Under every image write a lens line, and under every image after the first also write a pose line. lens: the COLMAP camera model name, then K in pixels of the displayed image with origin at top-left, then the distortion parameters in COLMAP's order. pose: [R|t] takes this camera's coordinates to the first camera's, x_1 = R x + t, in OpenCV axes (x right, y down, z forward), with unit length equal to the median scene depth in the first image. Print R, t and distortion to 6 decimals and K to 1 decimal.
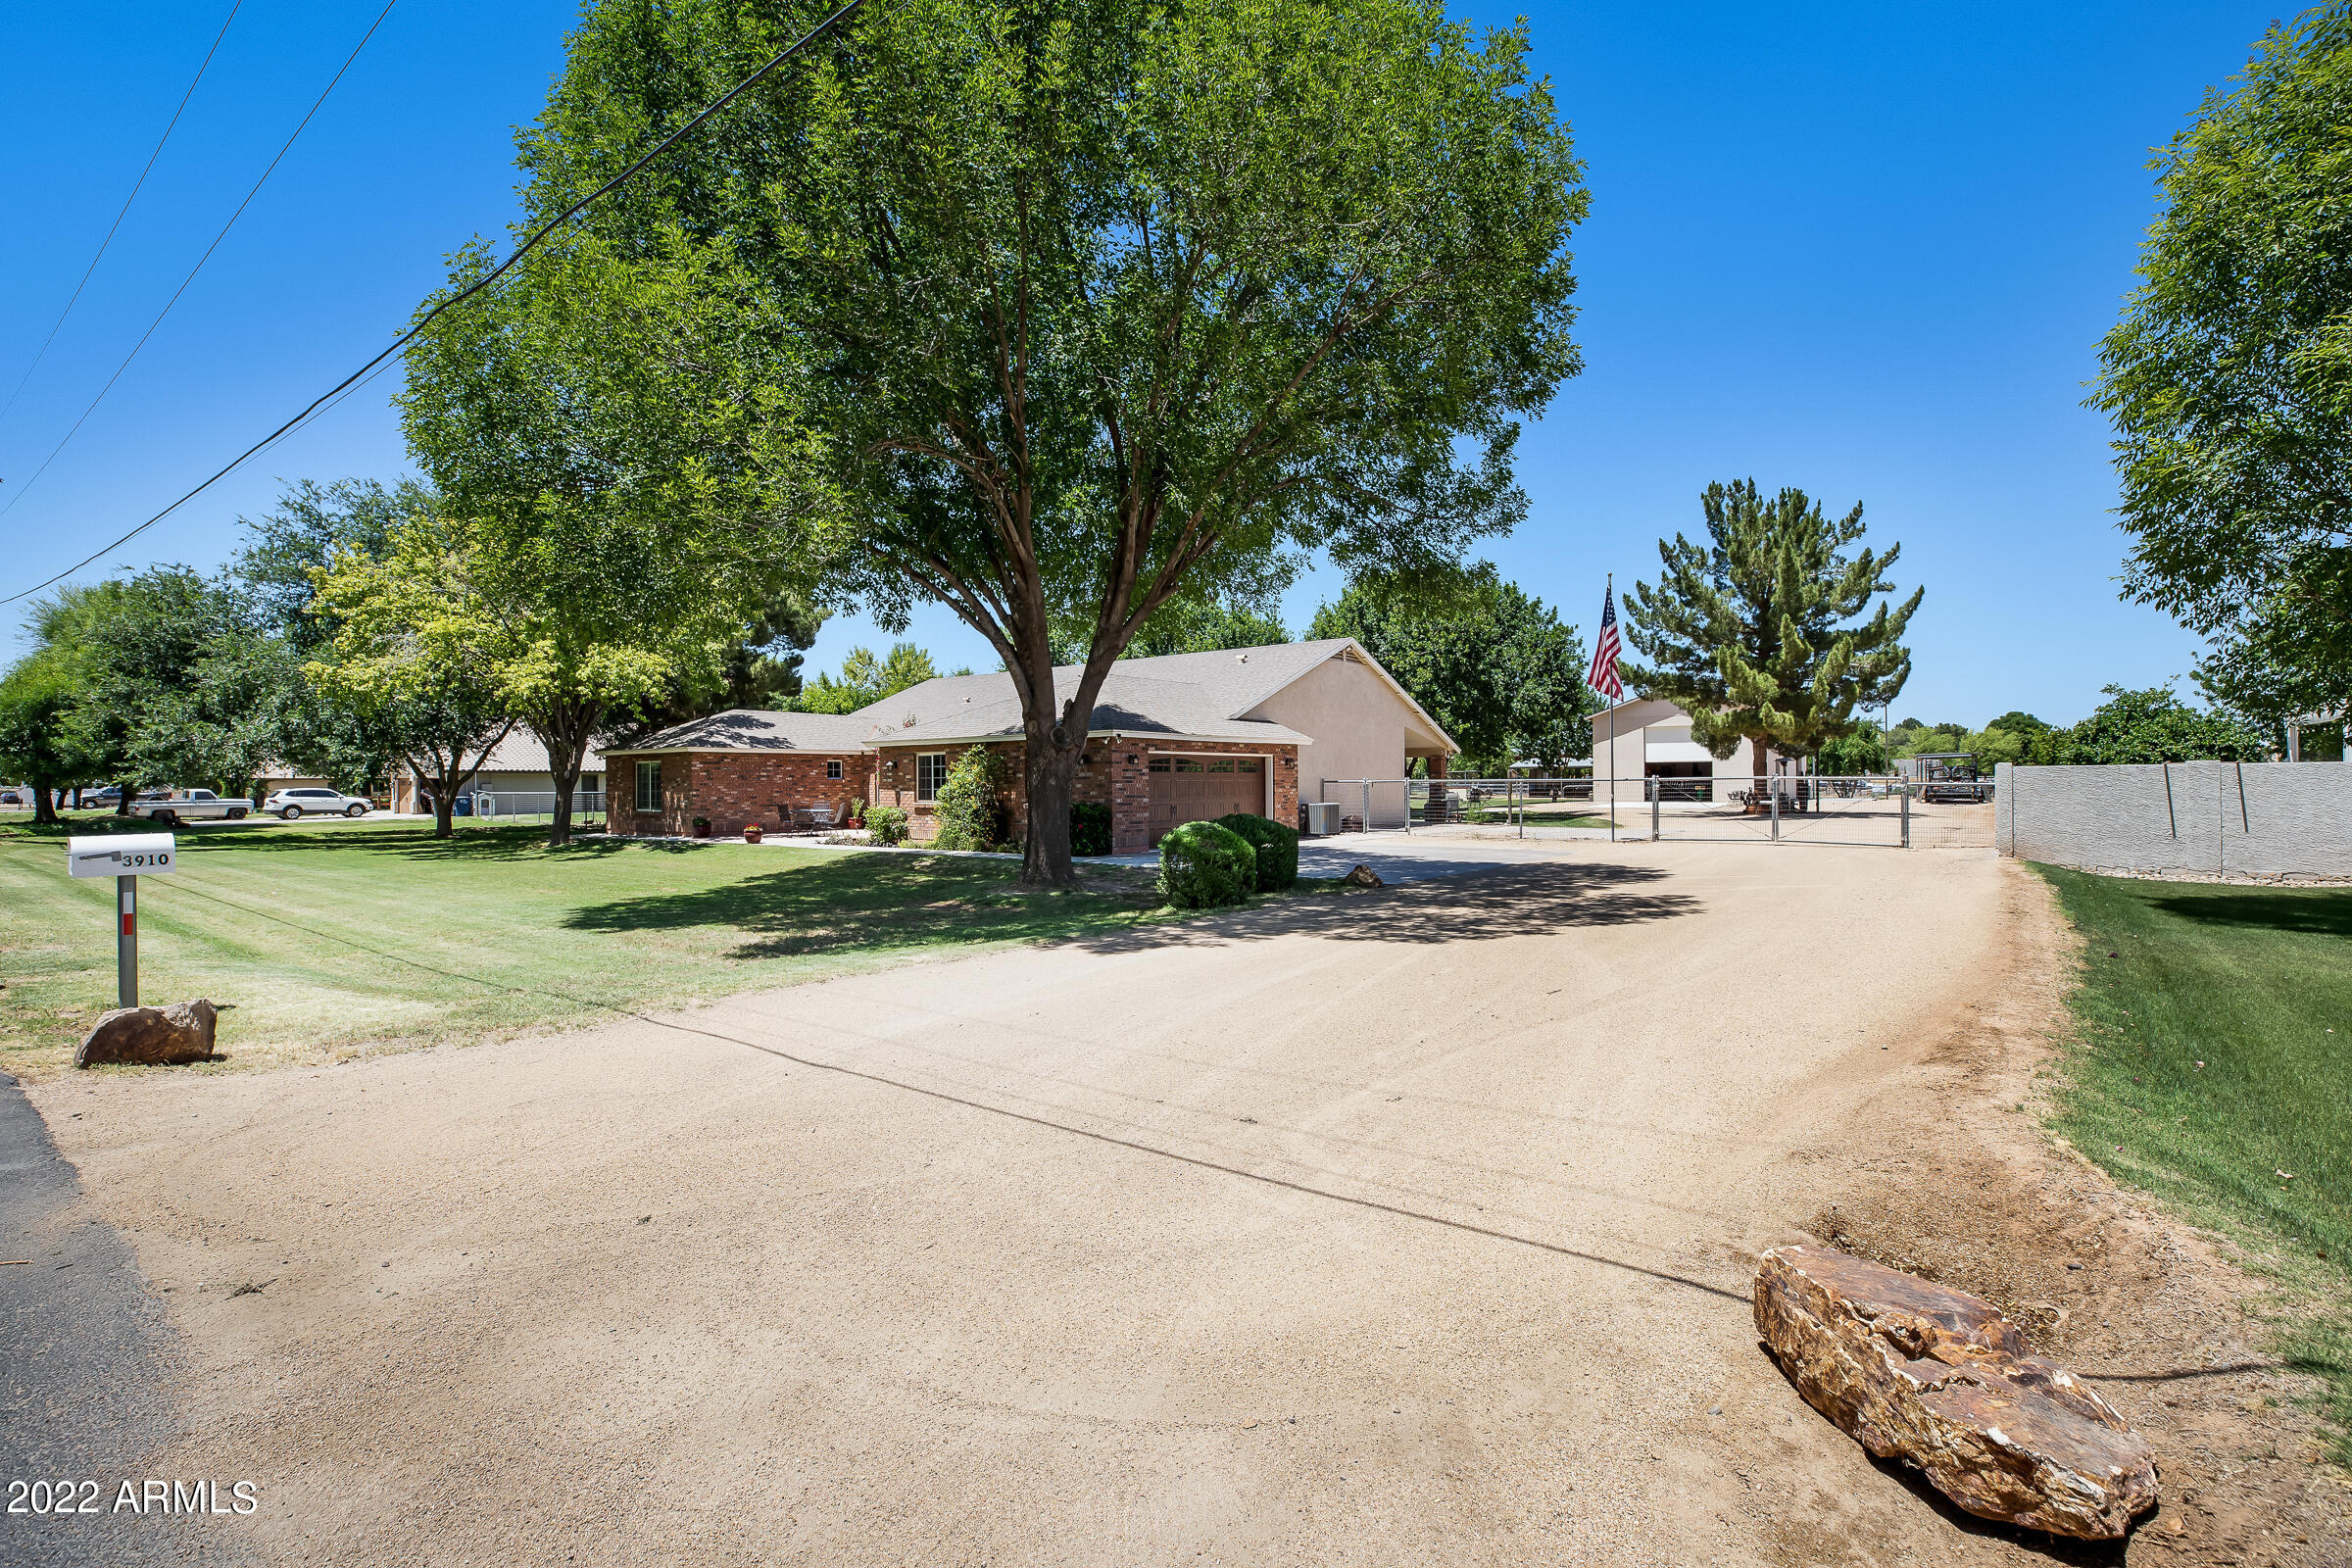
lens RADIAL K [[1097.5, 0, 1184.7], [0, 1097.5, 778.2], [0, 0, 1]] dist [-0.023094, 0.000147]
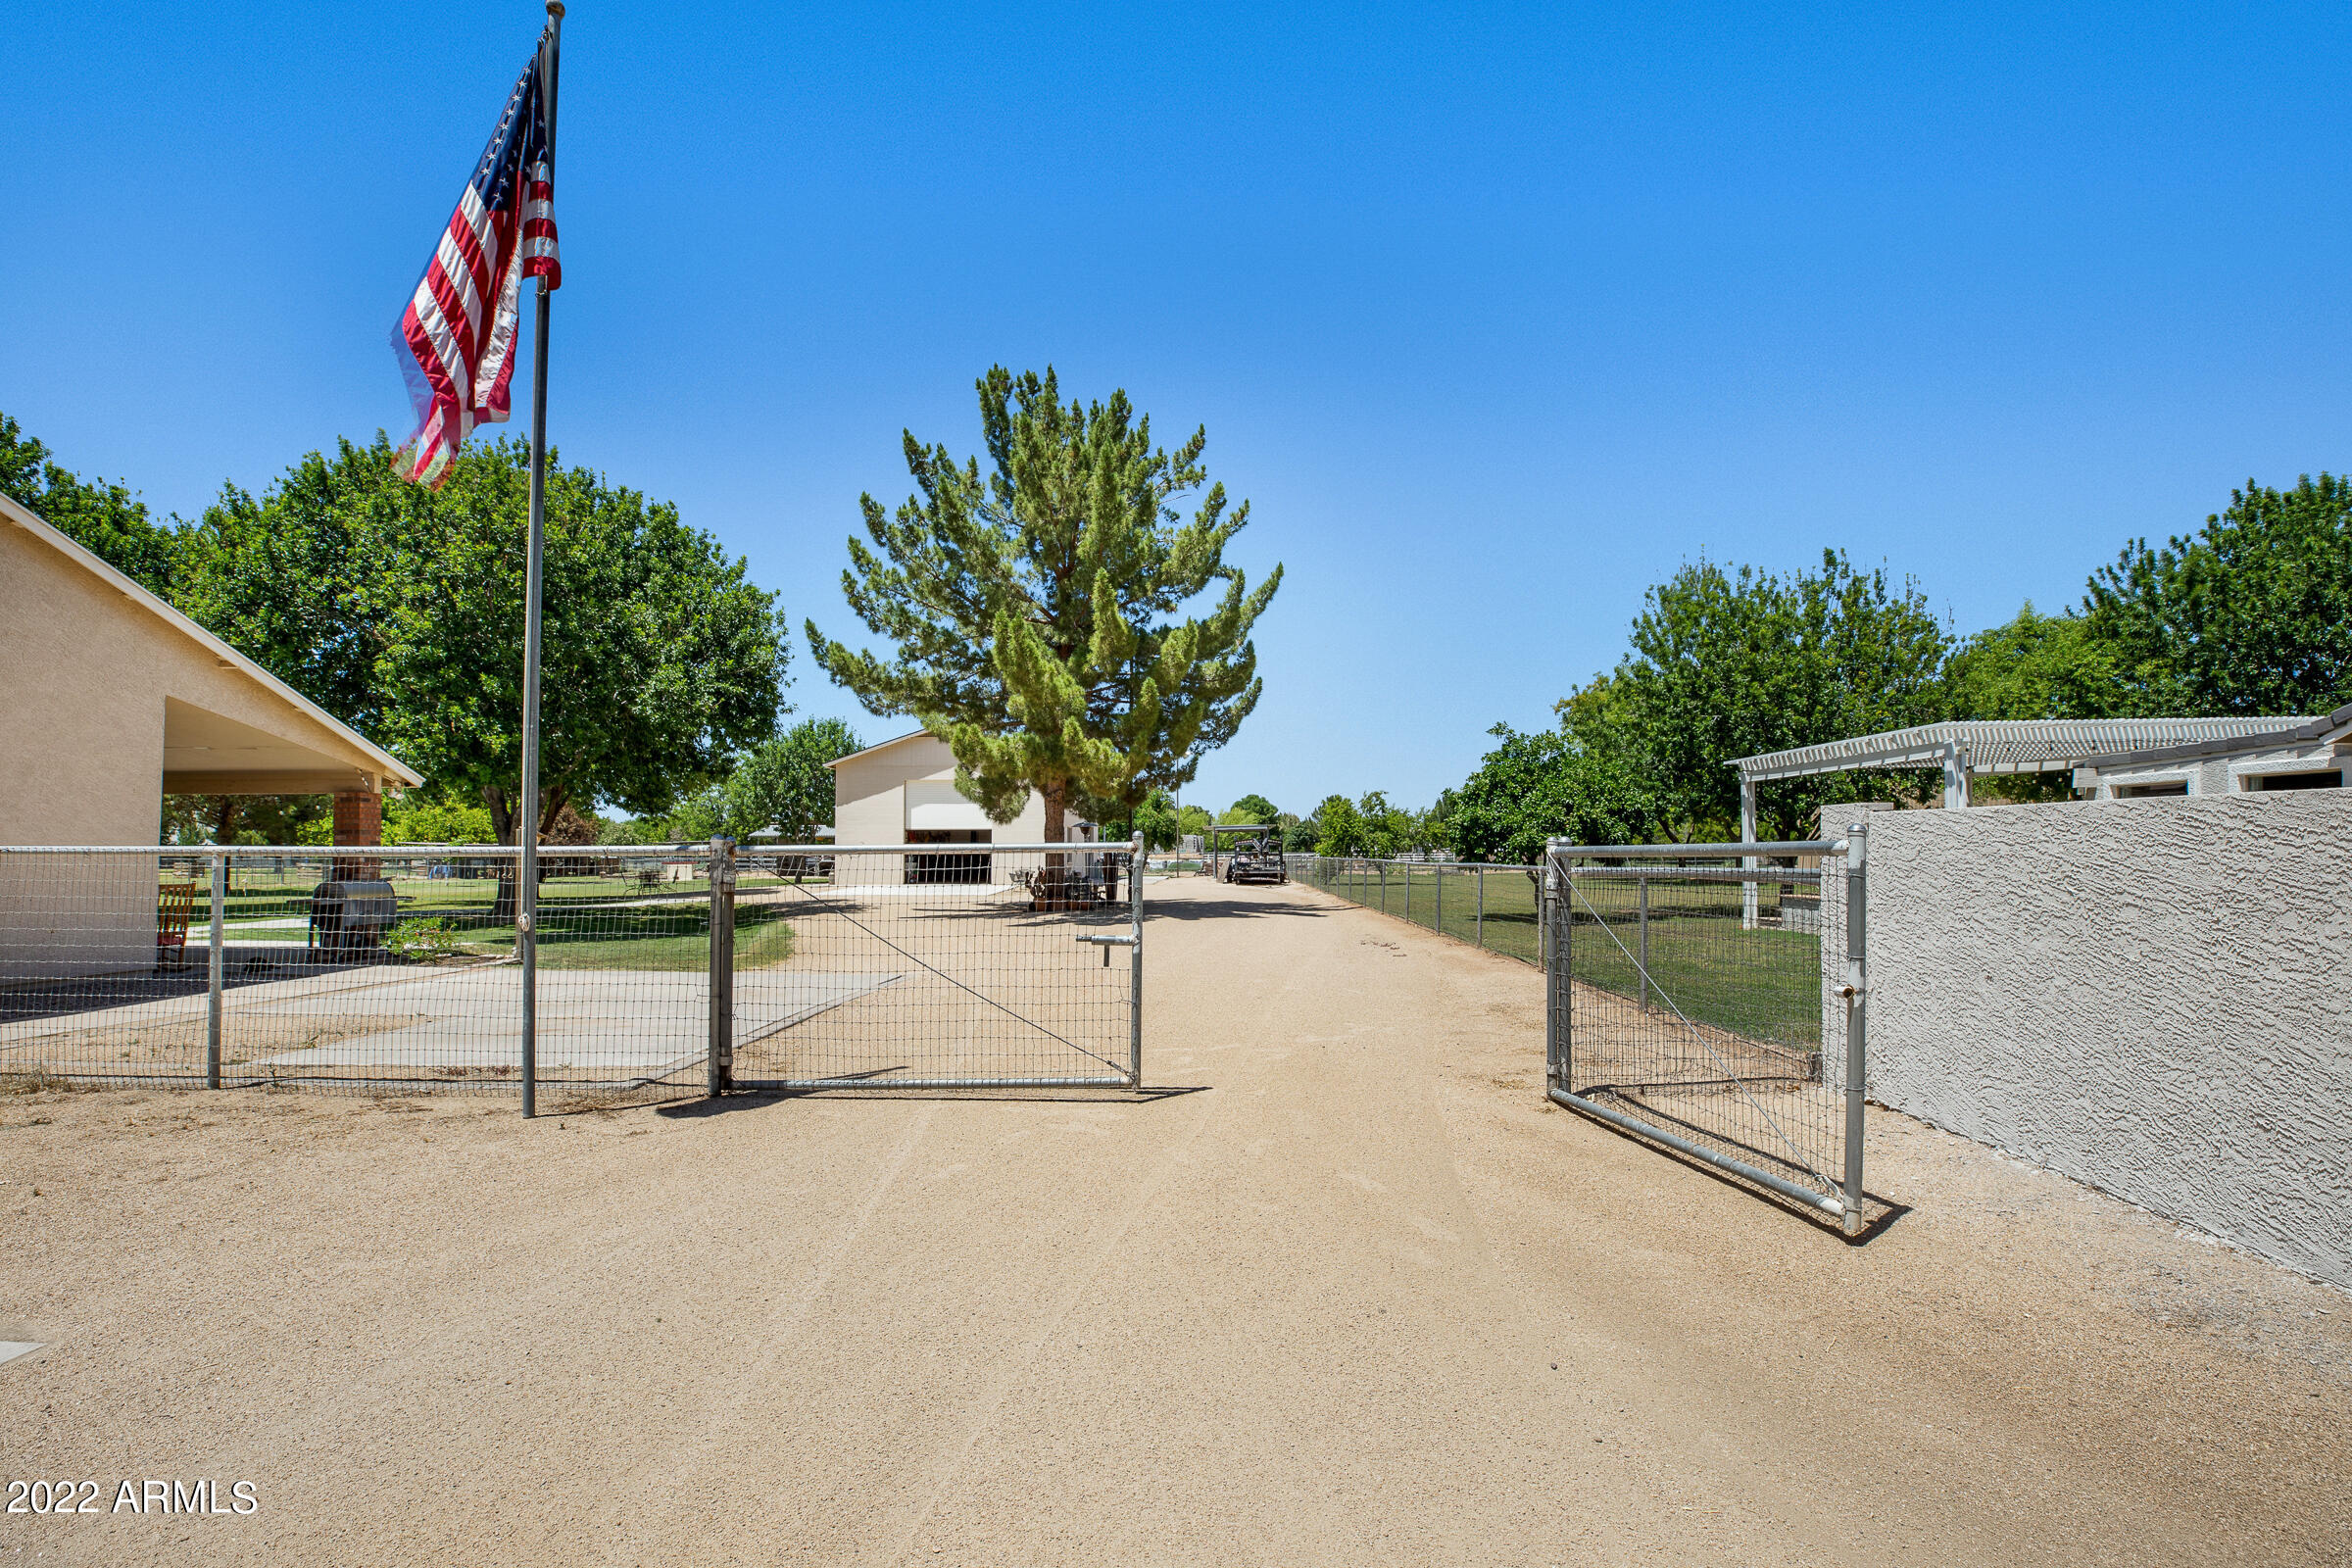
lens RADIAL K [[1109.3, 0, 1189.0], [0, 1109.3, 826.2], [0, 0, 1]] dist [-0.018117, 0.000095]
pose [[0.813963, 0.019428, 0.580592, 0.222490], [-0.005364, 0.999649, -0.025931, 0.001720], [-0.580892, 0.017993, 0.813782, 0.443460]]
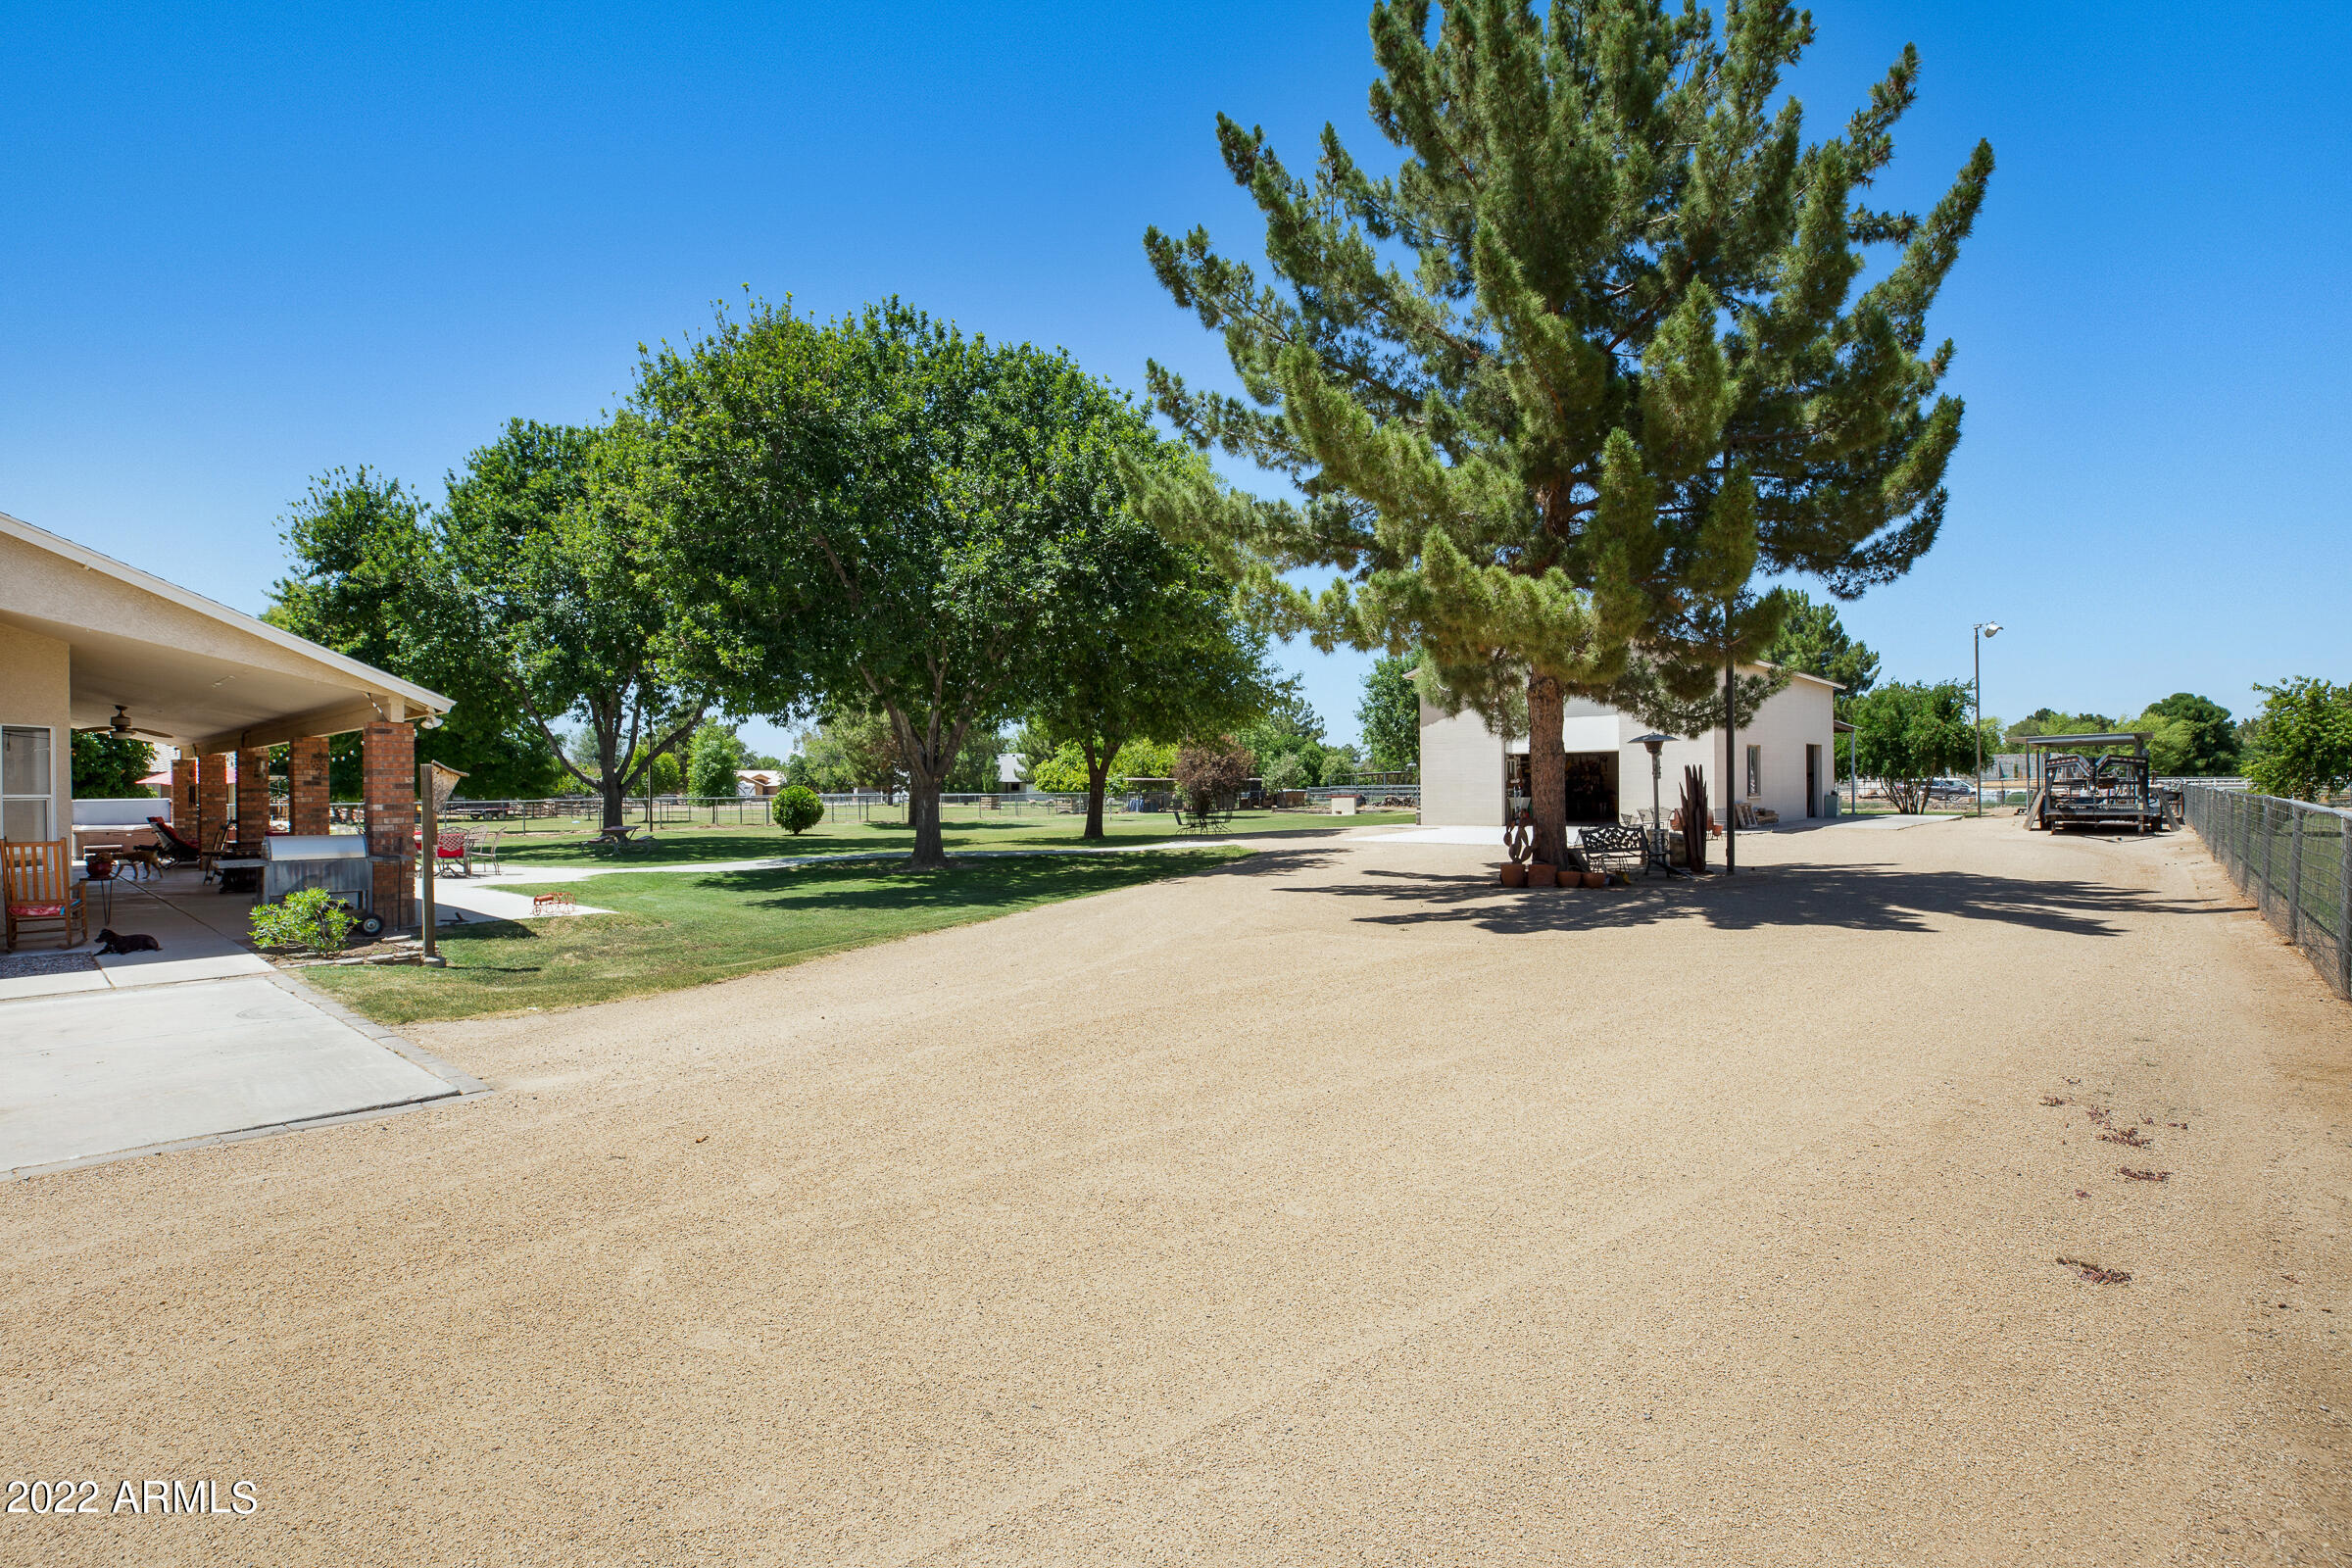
lens RADIAL K [[1136.6, 0, 1176.0], [0, 1136.6, 784.0], [0, 0, 1]] dist [-0.021890, -0.000398]
pose [[0.997415, -0.001958, -0.071827, 0.439293], [0.002053, 0.999997, 0.001252, -0.000161], [0.071824, -0.001397, 0.997416, 0.620870]]
